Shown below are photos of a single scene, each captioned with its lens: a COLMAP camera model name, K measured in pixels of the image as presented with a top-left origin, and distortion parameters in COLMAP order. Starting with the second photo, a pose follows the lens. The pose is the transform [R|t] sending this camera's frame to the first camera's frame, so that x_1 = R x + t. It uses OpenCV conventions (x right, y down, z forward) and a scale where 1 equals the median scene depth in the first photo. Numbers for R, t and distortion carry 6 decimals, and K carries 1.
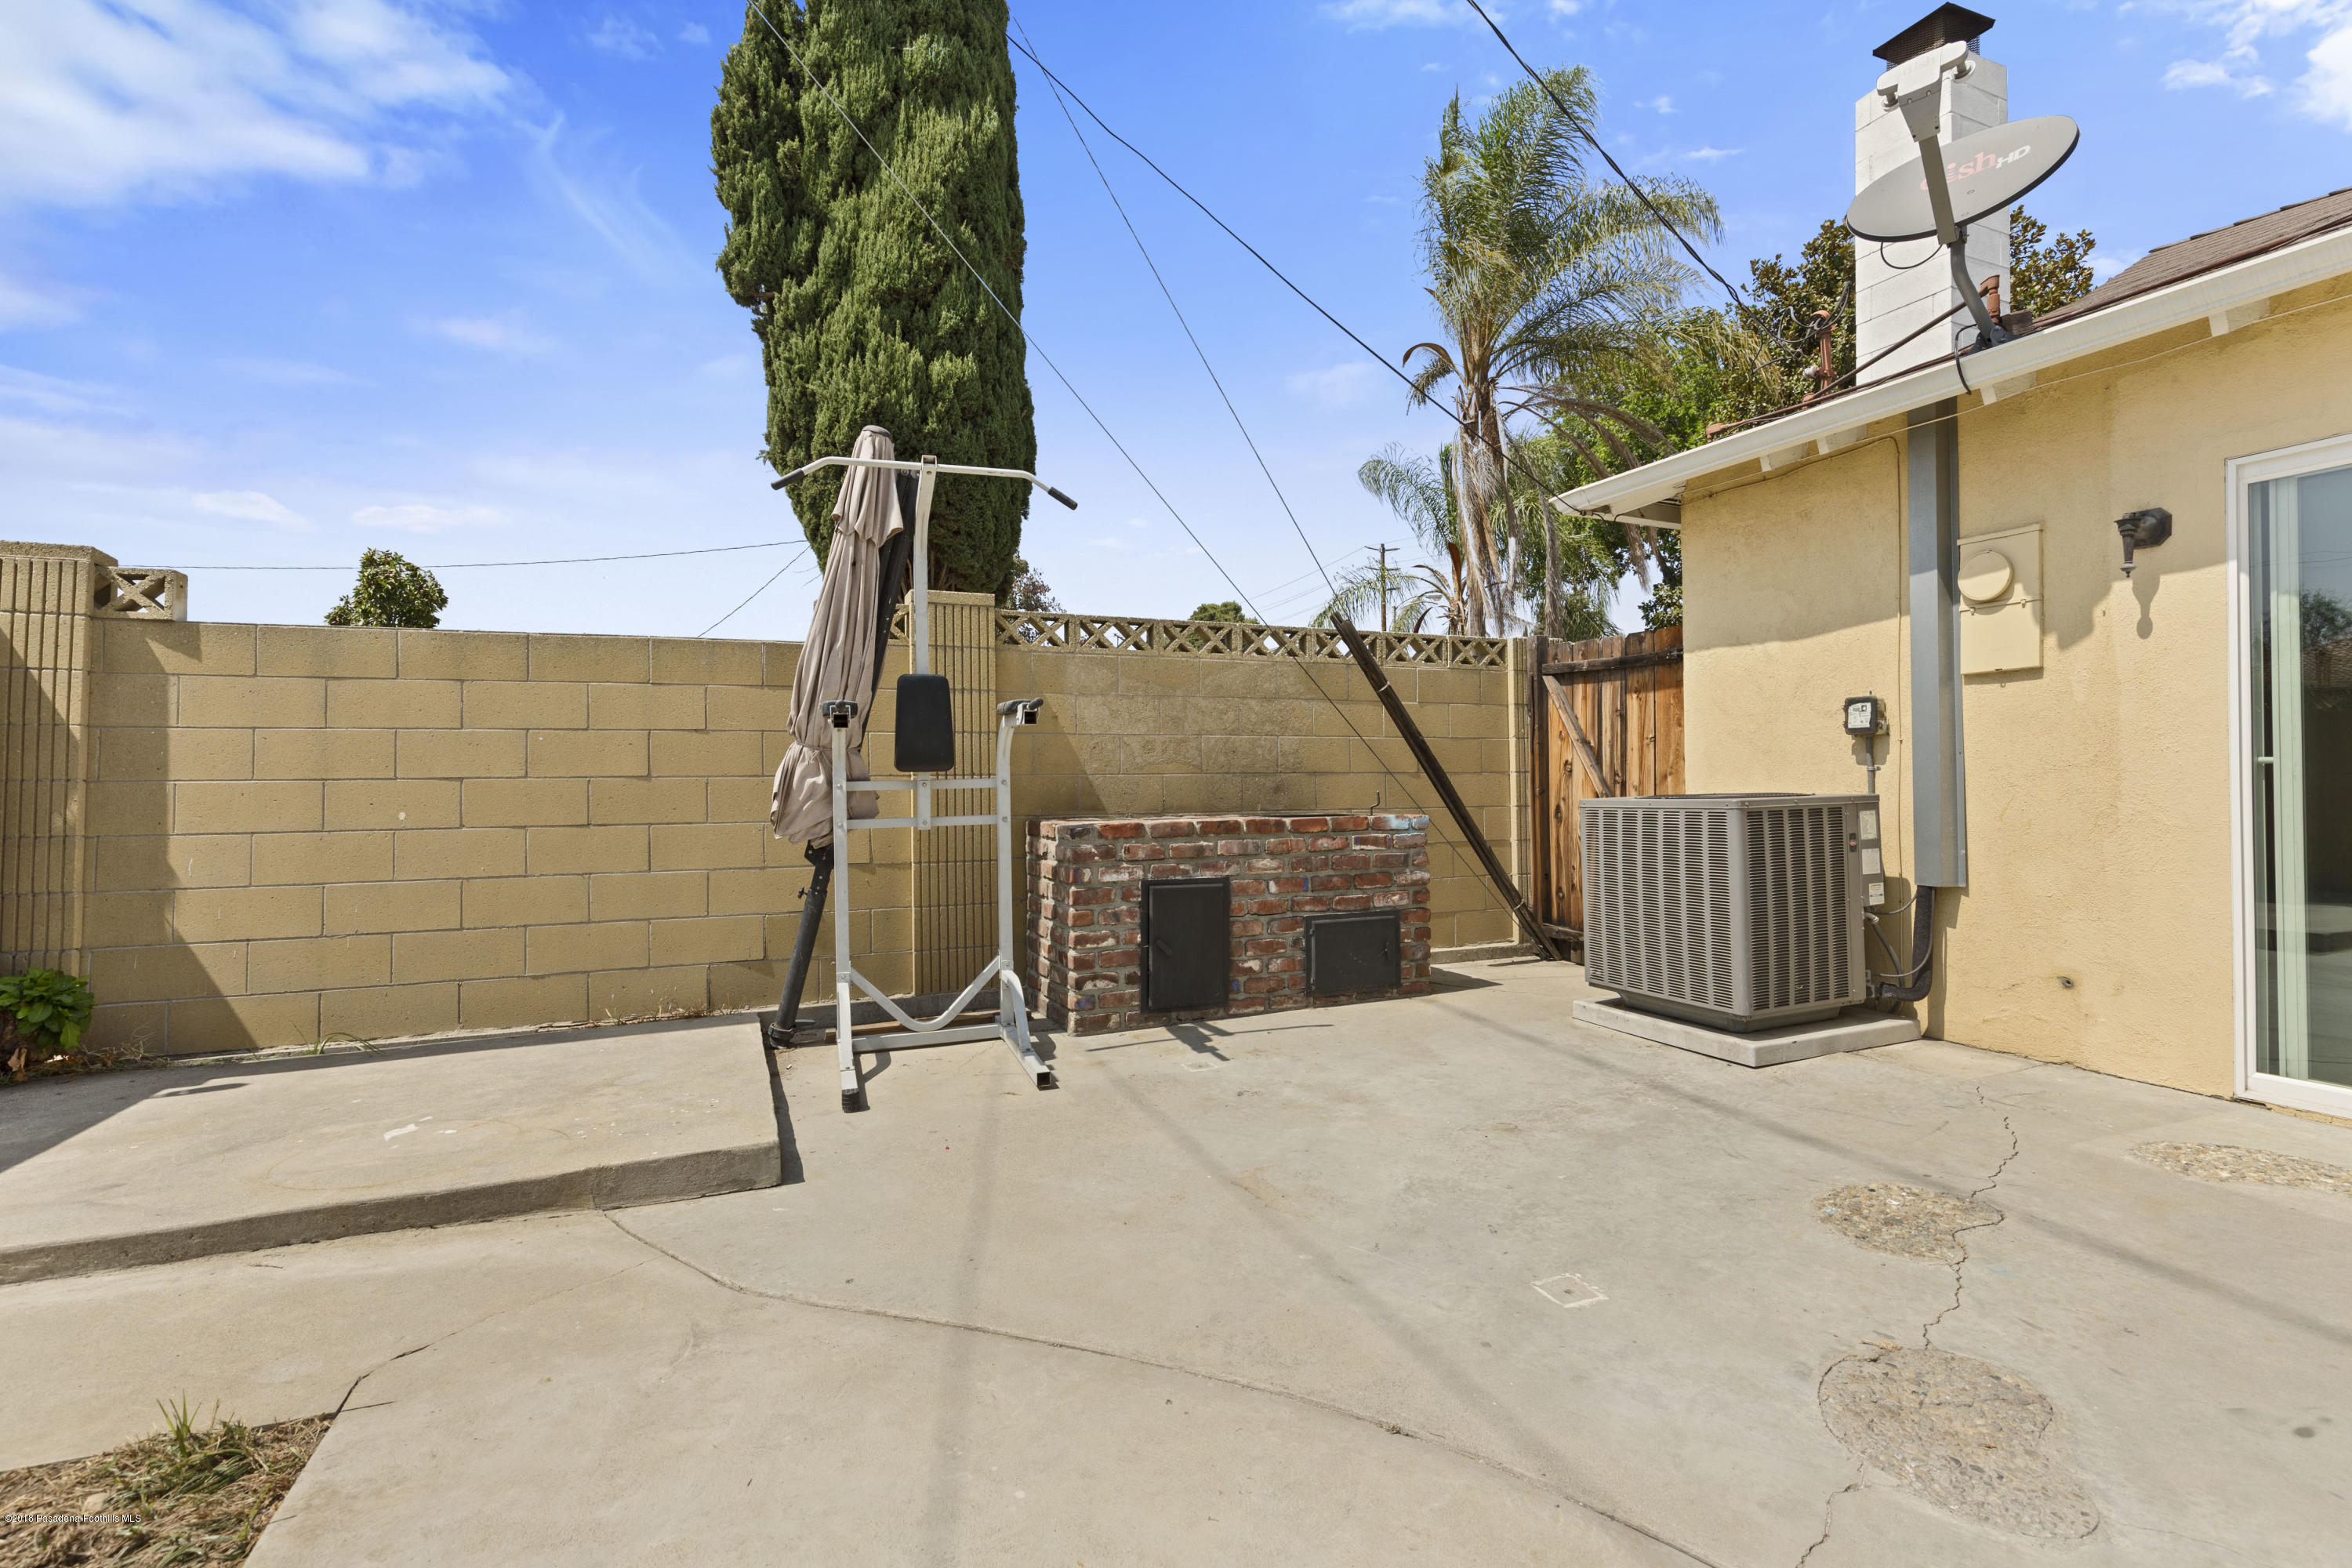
lens RADIAL K [[1063.7, 0, 1181.6], [0, 1063.7, 776.7], [0, 0, 1]] dist [0.011203, -0.001684]
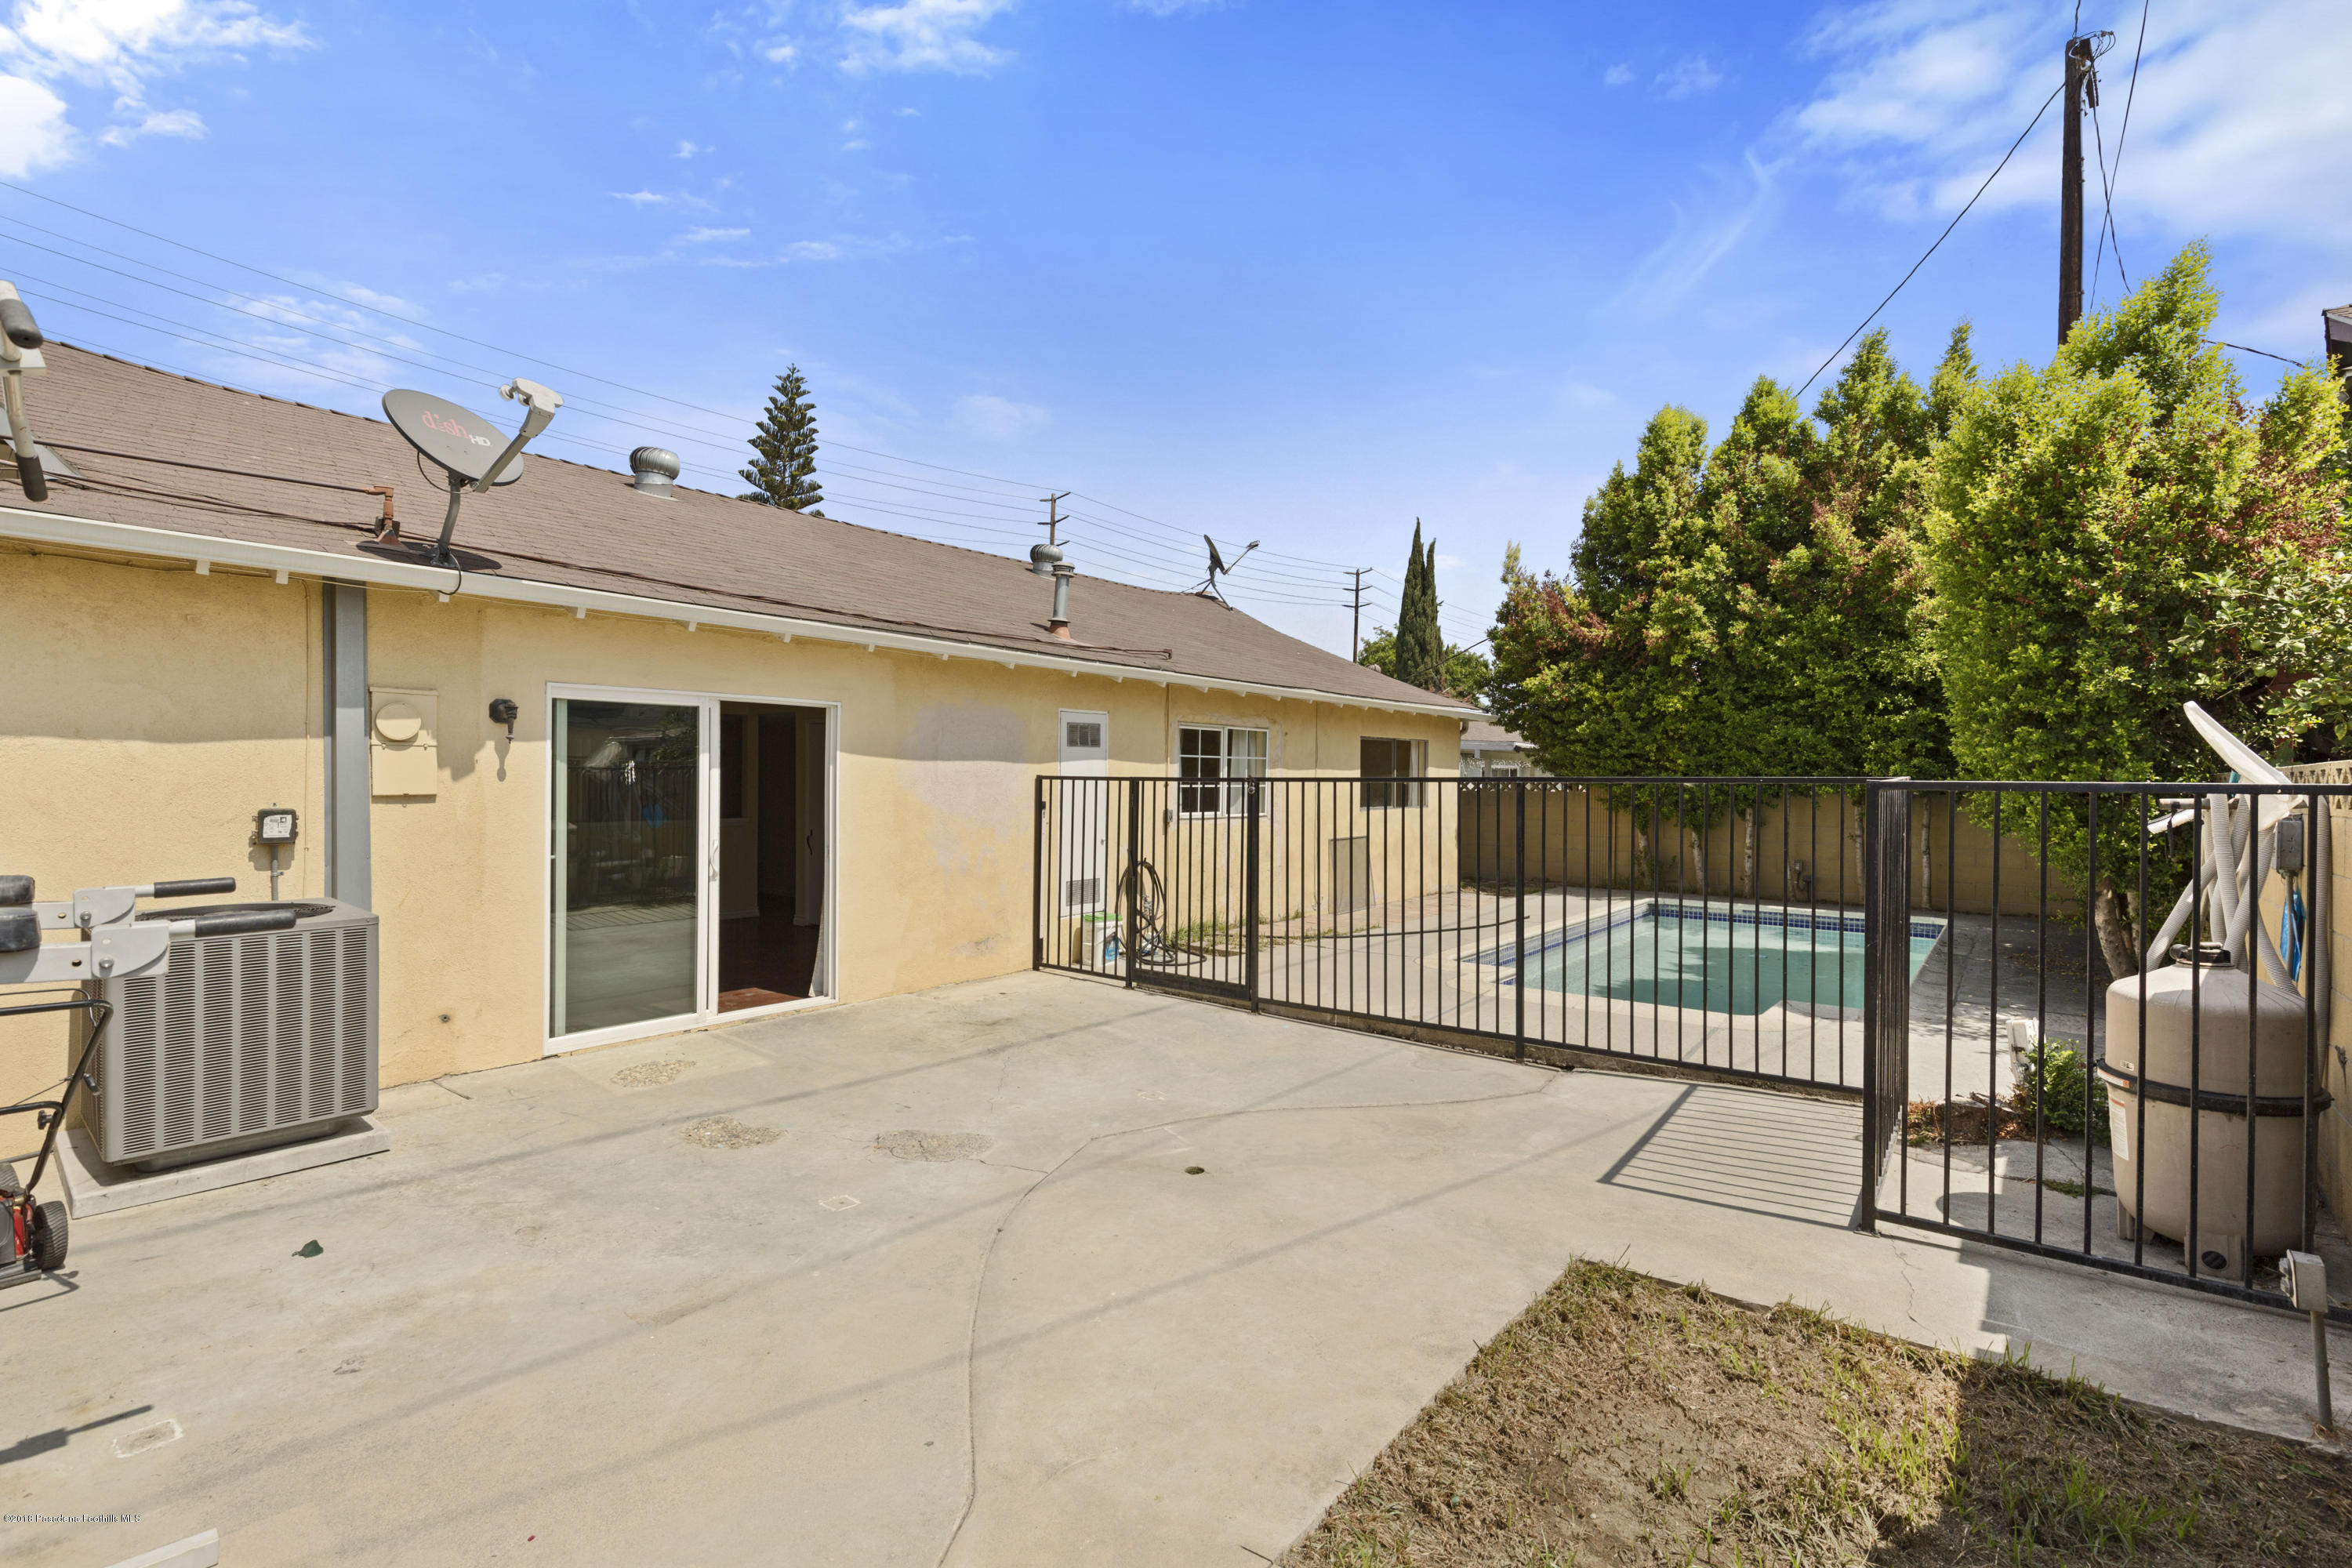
lens RADIAL K [[1063.7, 0, 1164.9], [0, 1063.7, 782.2], [0, 0, 1]] dist [0.011203, -0.001684]
pose [[-0.454247, 0.000472, 0.890876, -0.970178], [-0.008610, 0.999951, -0.004920, -0.136164], [-0.890834, -0.009905, -0.454221, 0.899382]]
